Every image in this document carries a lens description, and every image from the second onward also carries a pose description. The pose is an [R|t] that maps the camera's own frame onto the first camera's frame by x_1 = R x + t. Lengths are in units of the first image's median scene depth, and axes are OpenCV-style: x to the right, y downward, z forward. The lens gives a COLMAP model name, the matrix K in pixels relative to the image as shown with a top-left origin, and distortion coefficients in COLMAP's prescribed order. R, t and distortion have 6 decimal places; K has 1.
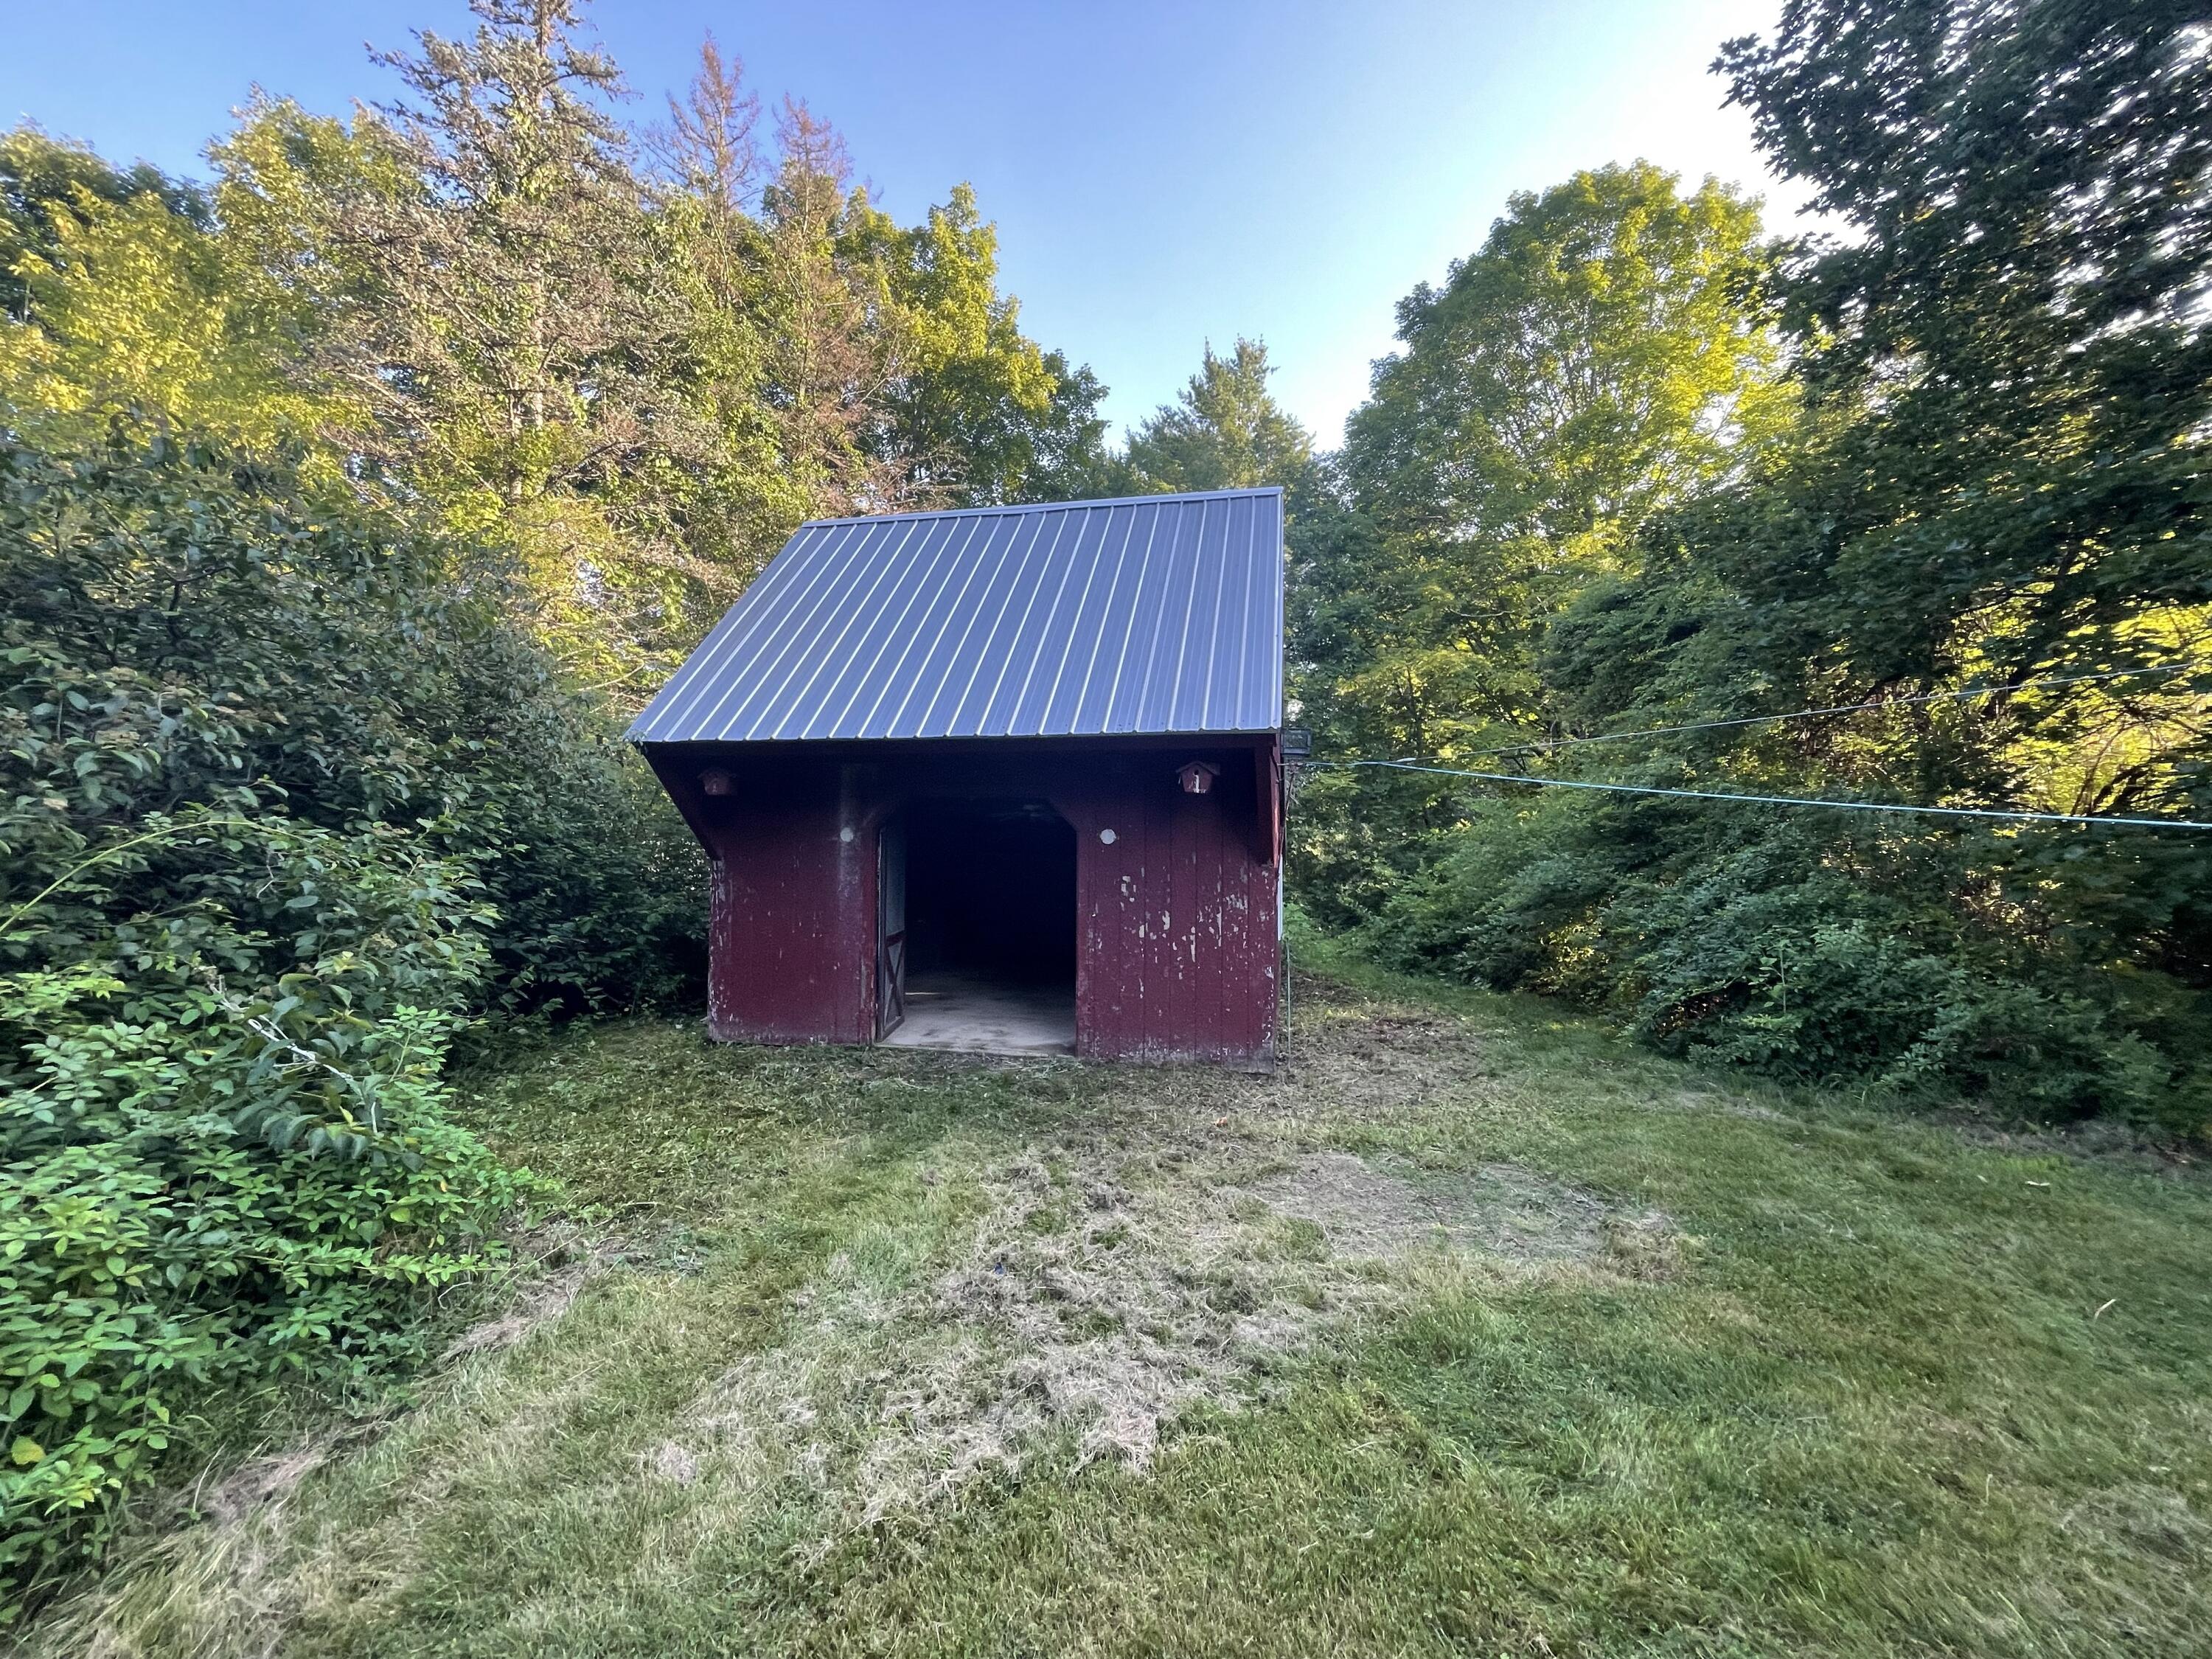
lens RADIAL K [[903.2, 0, 1097.2], [0, 903.2, 833.9], [0, 0, 1]] dist [-0.000153, 0.000071]
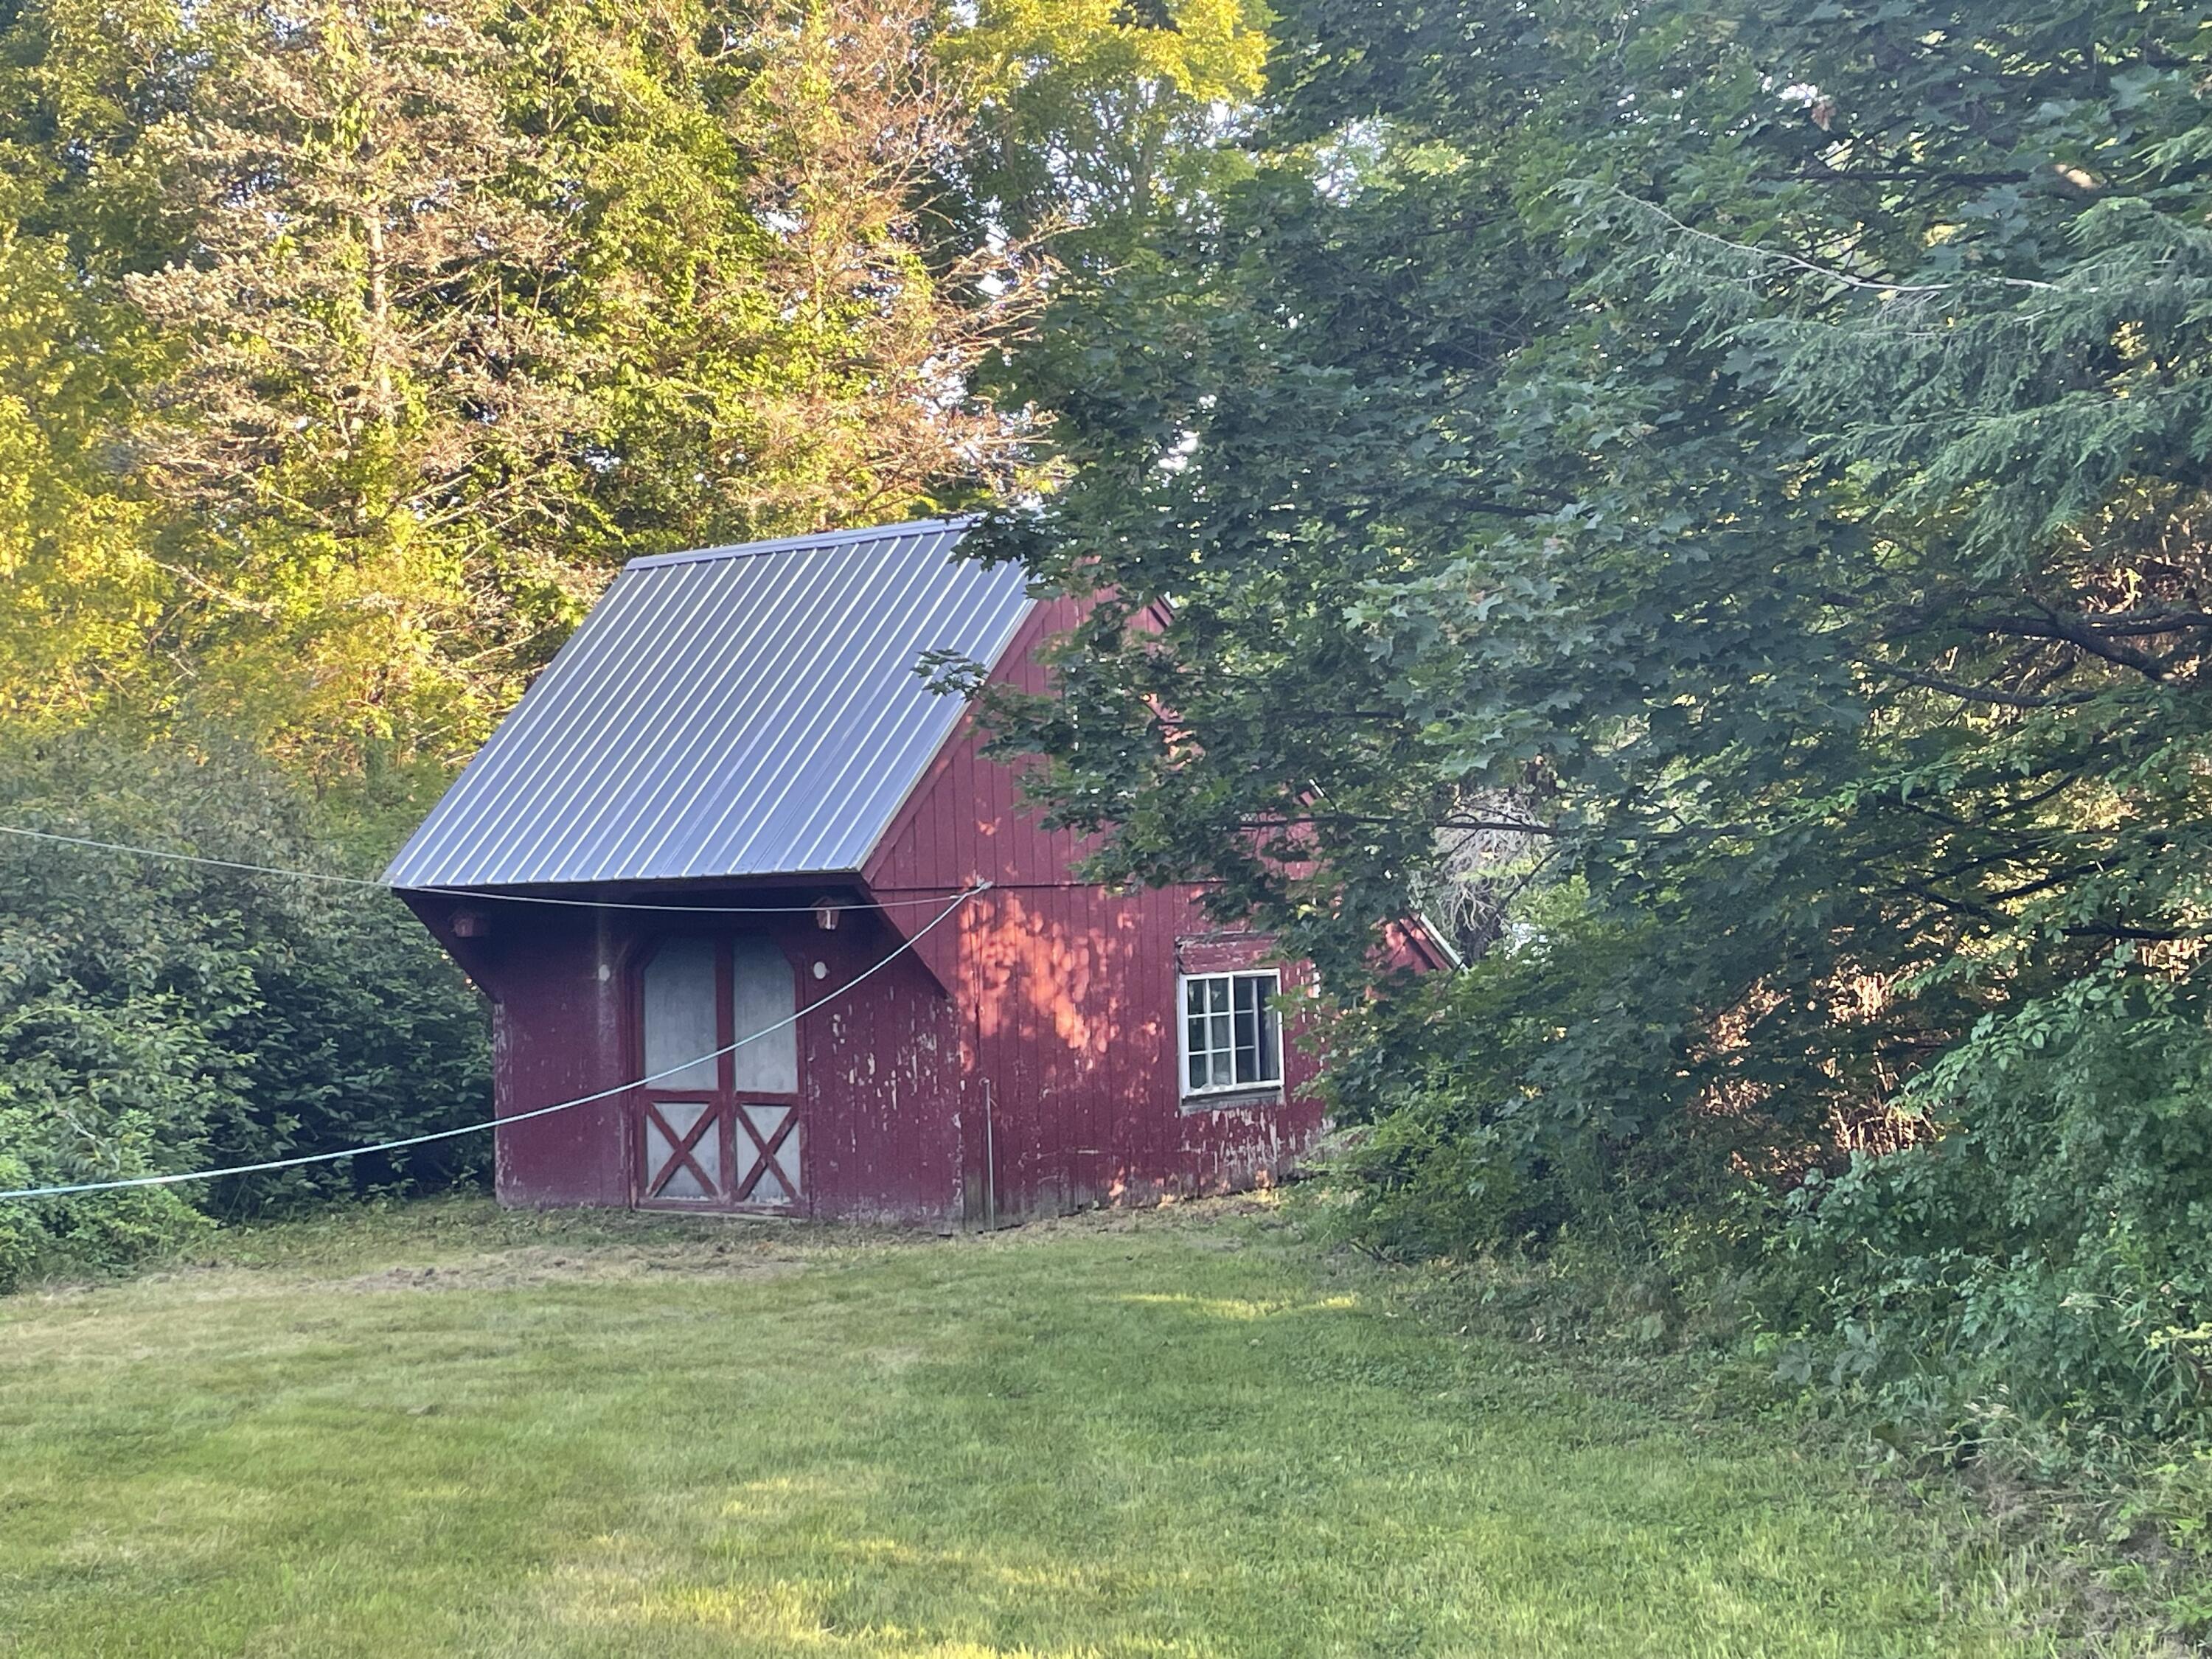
lens RADIAL K [[3050.9, 0, 1106.9], [0, 3050.9, 827.5], [0, 0, 1]] dist [0.109925, 0.000000]
pose [[0.891279, -0.043651, -0.451350, 3.390477], [0.044280, 0.998977, -0.009173, -0.203638], [0.451289, -0.011810, 0.892300, -3.245399]]
